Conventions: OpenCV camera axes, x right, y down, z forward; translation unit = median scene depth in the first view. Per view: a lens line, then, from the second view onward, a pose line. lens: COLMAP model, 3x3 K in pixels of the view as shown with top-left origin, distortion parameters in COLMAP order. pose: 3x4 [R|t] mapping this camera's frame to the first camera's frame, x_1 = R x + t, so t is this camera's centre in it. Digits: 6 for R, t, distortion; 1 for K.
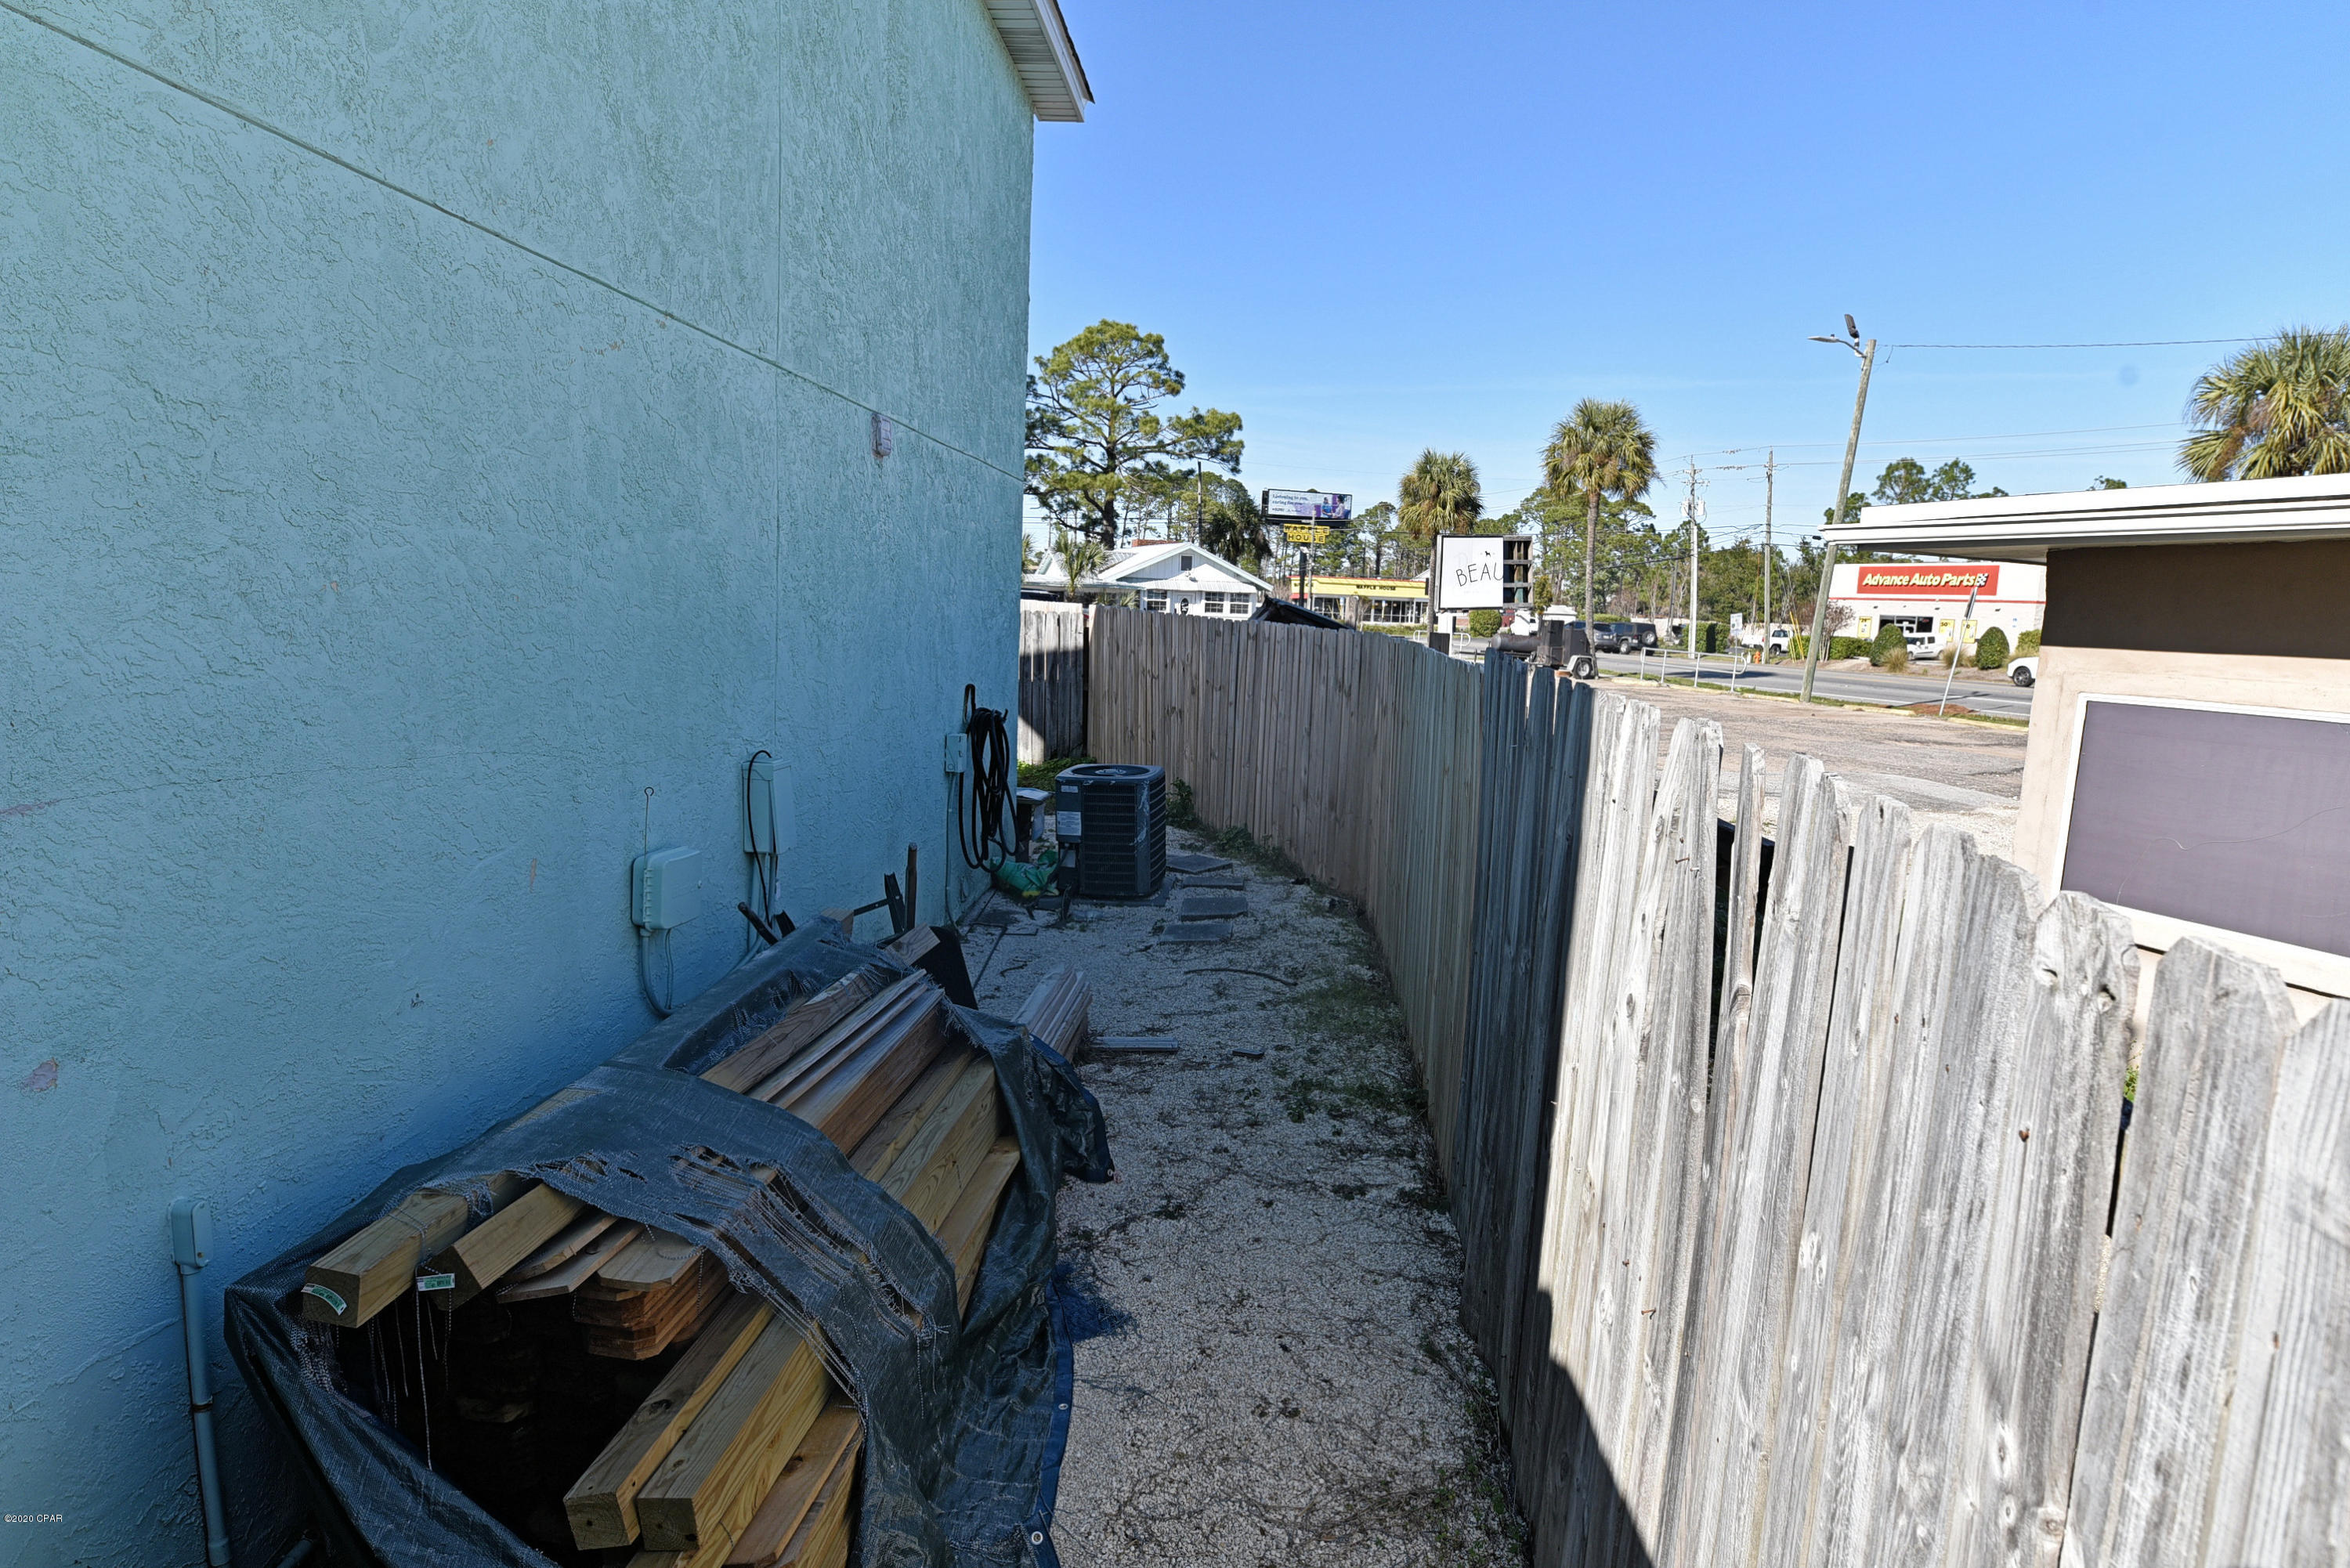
lens RADIAL K [[1351.0, 0, 1180.1], [0, 1351.0, 785.8], [0, 0, 1]] dist [-0.020183, -0.002437]
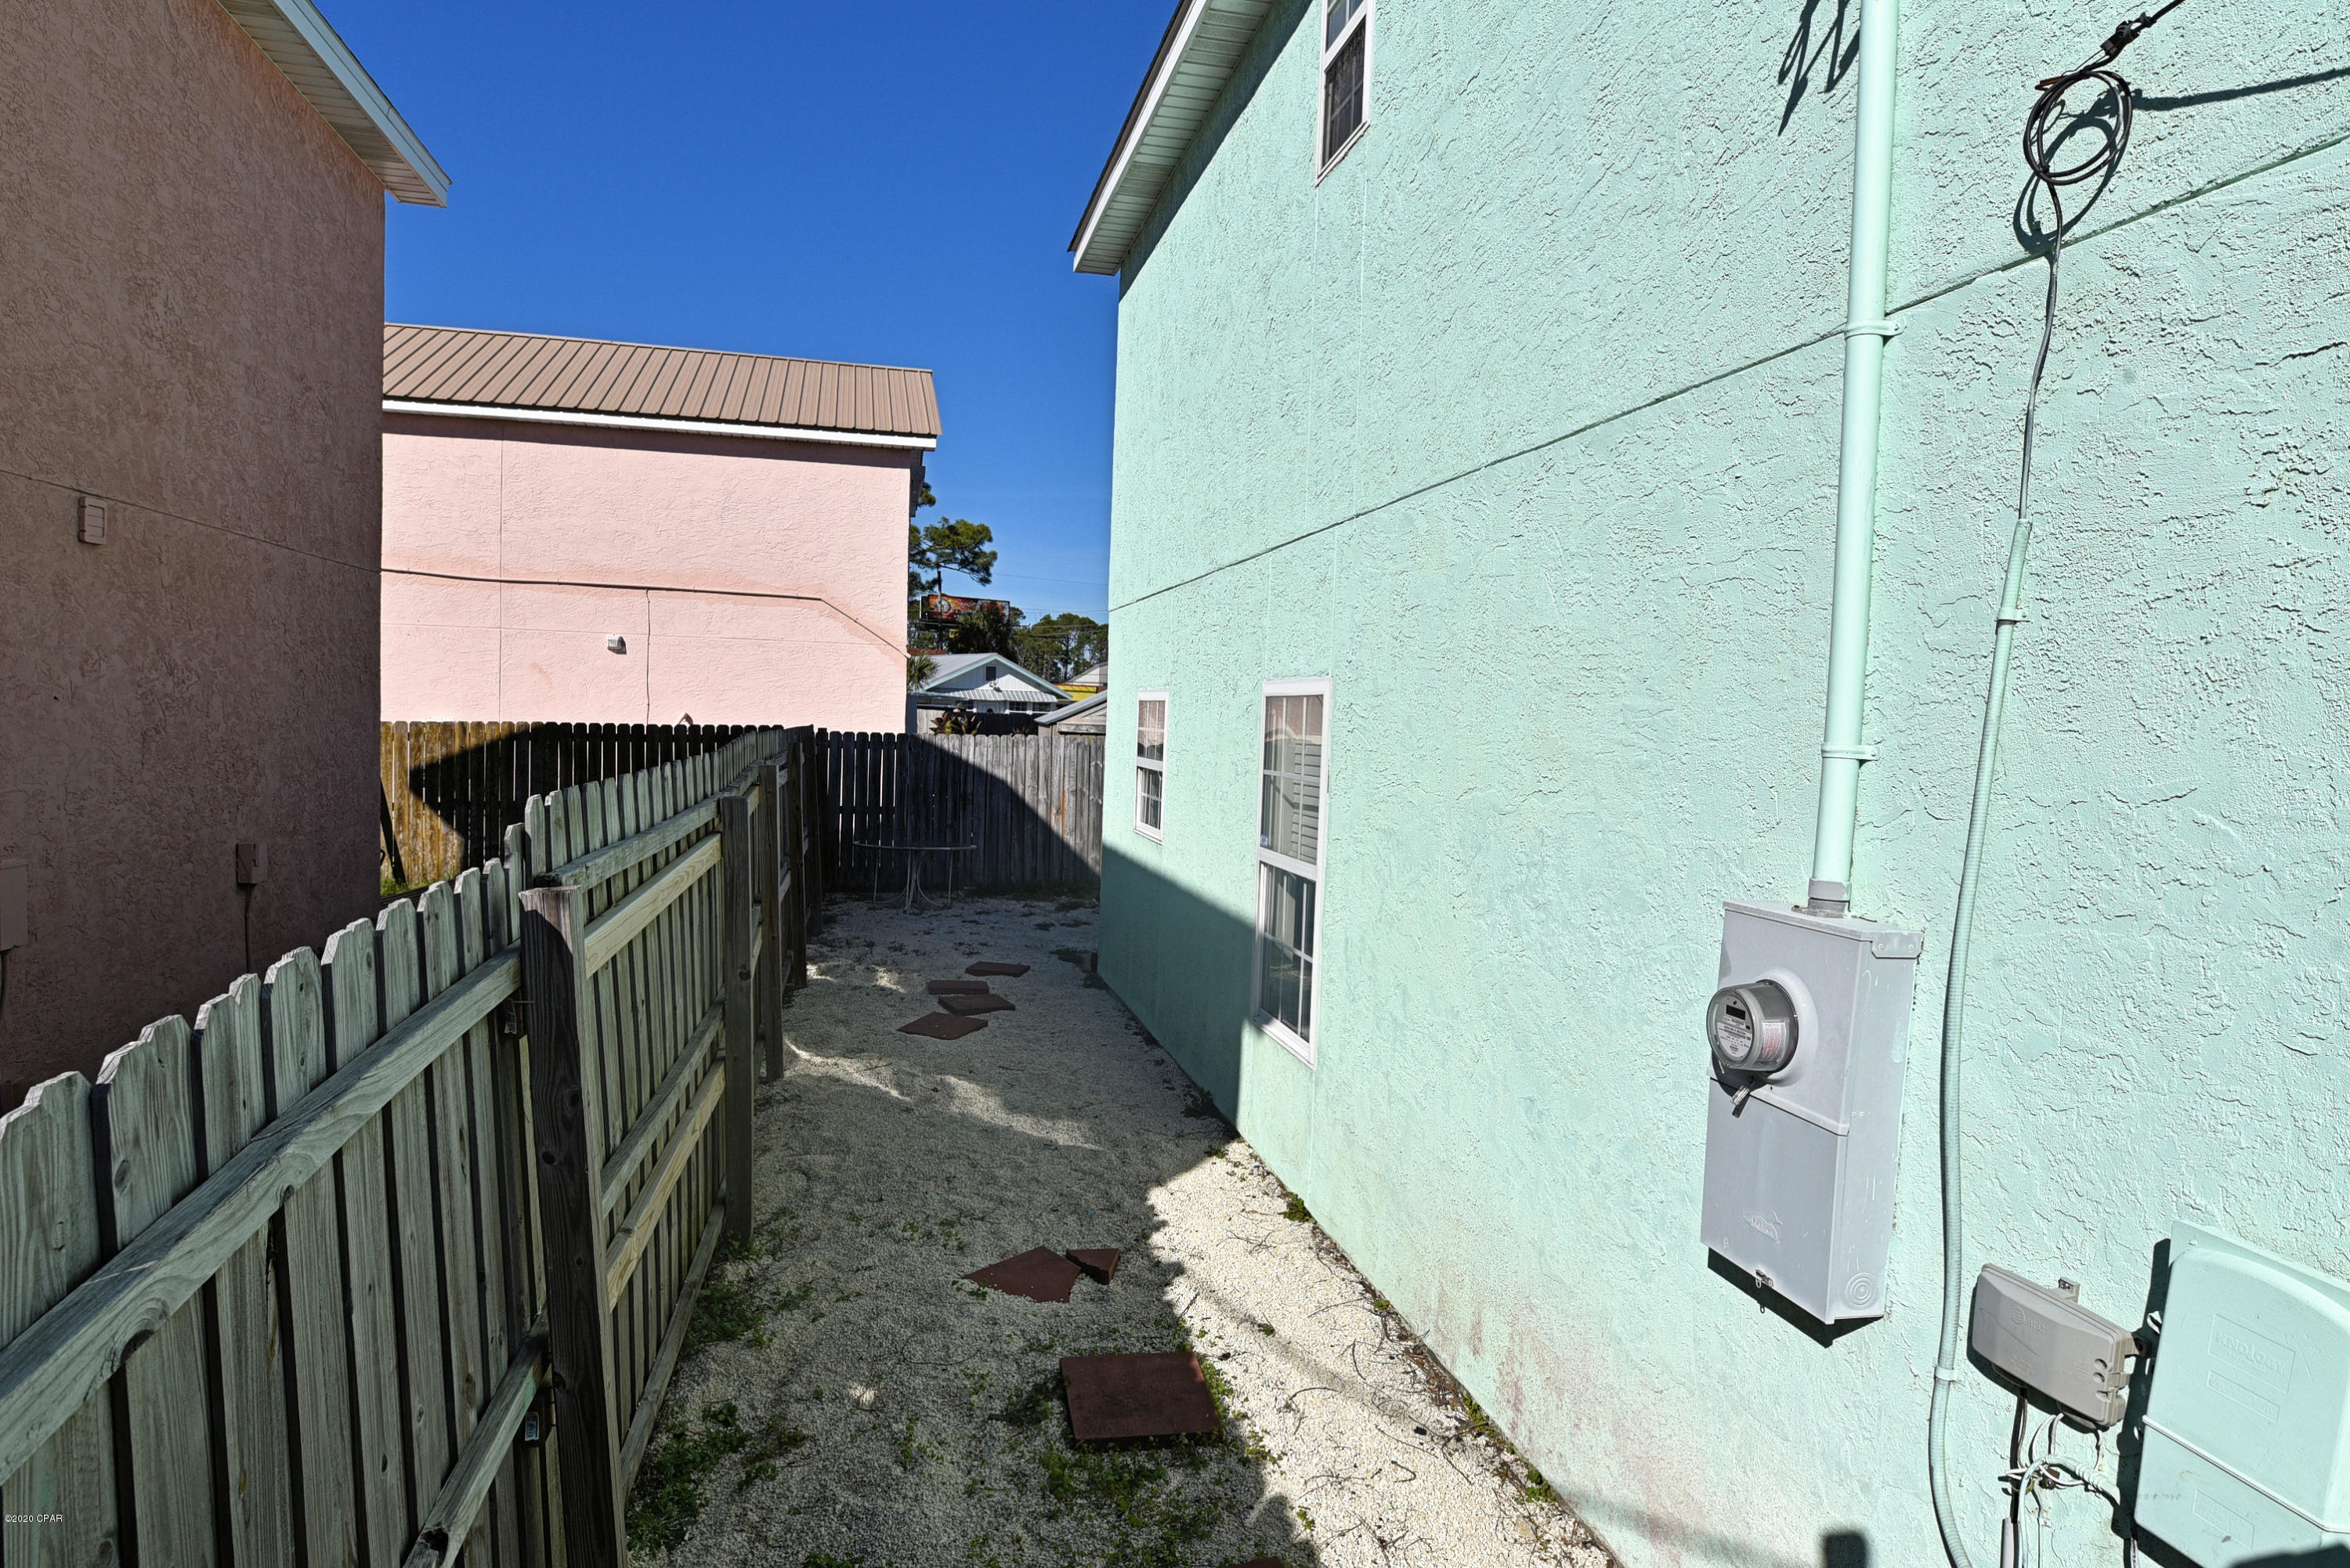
lens RADIAL K [[1351.0, 0, 1177.5], [0, 1351.0, 786.5], [0, 0, 1]] dist [-0.020183, -0.002437]
pose [[0.955195, -0.024371, 0.294973, -0.127981], [0.045891, 0.996747, -0.066253, -0.005874], [-0.292399, 0.076821, 0.953206, 0.003129]]
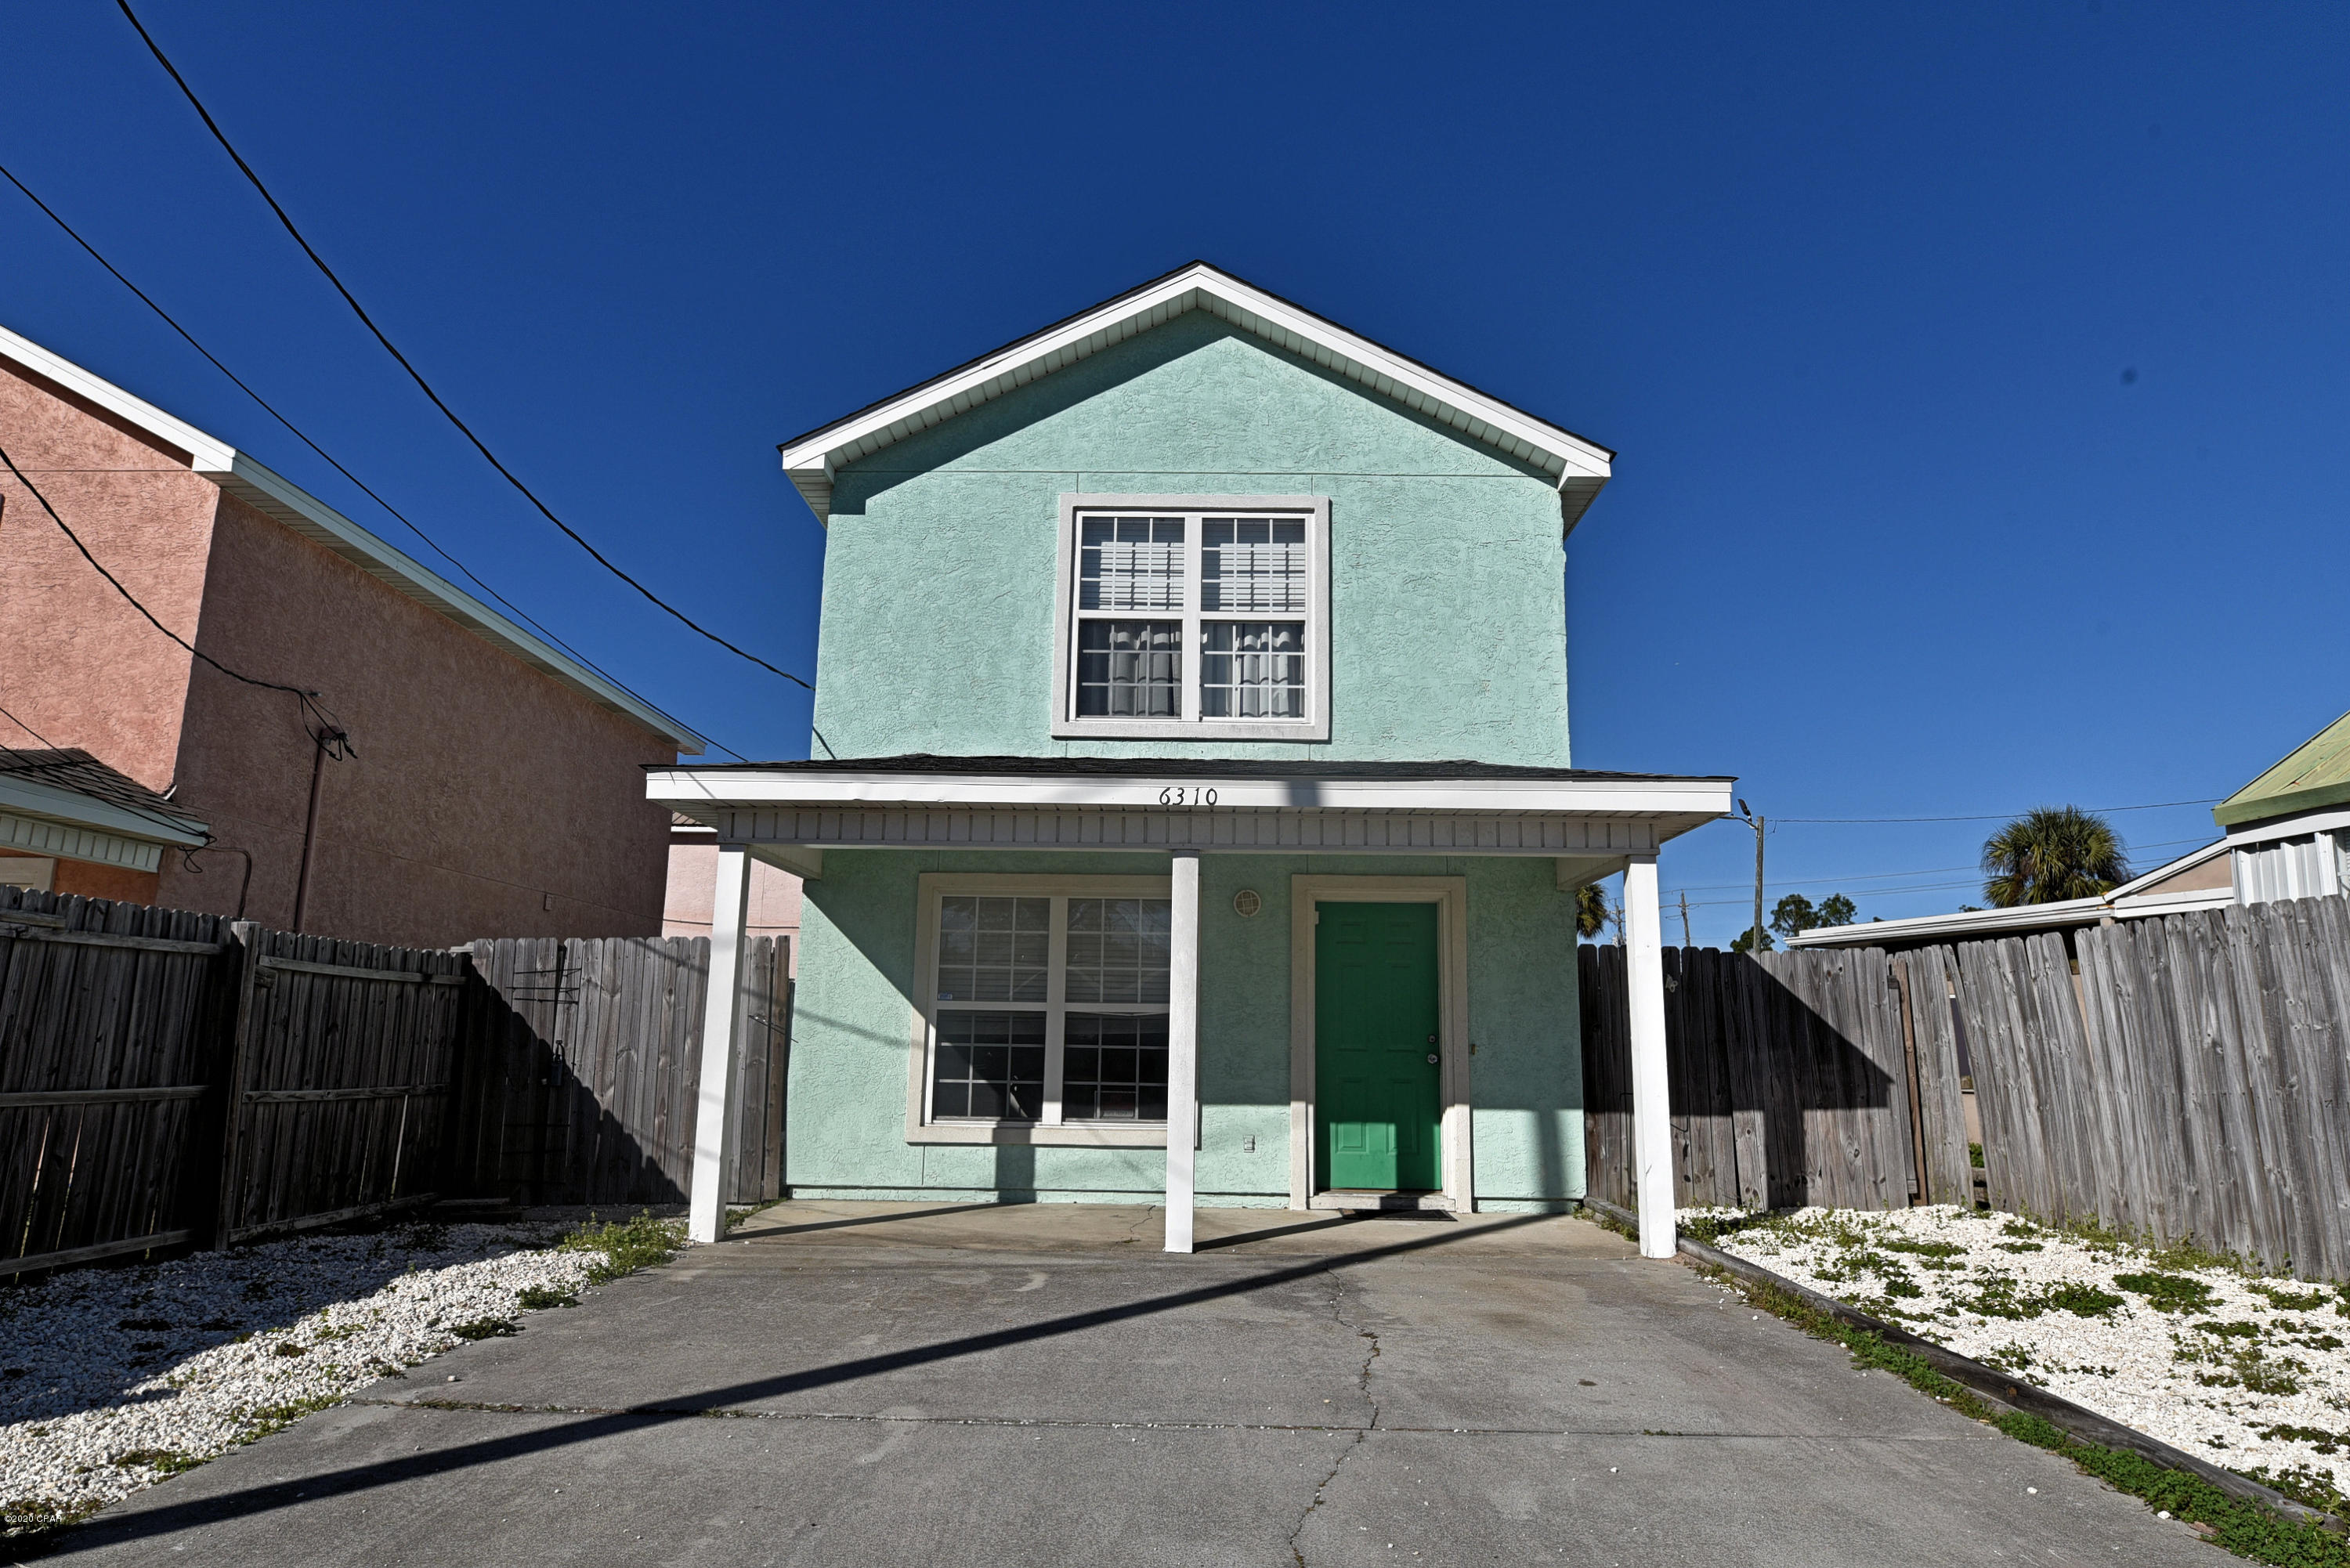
lens RADIAL K [[1351.0, 0, 1175.5], [0, 1351.0, 774.1], [0, 0, 1]] dist [-0.020183, -0.002437]
pose [[0.998148, -0.016209, 0.058637, -0.073767], [0.034746, 0.943076, -0.330758, 0.028138], [-0.049938, 0.332183, 0.941892, -0.128735]]
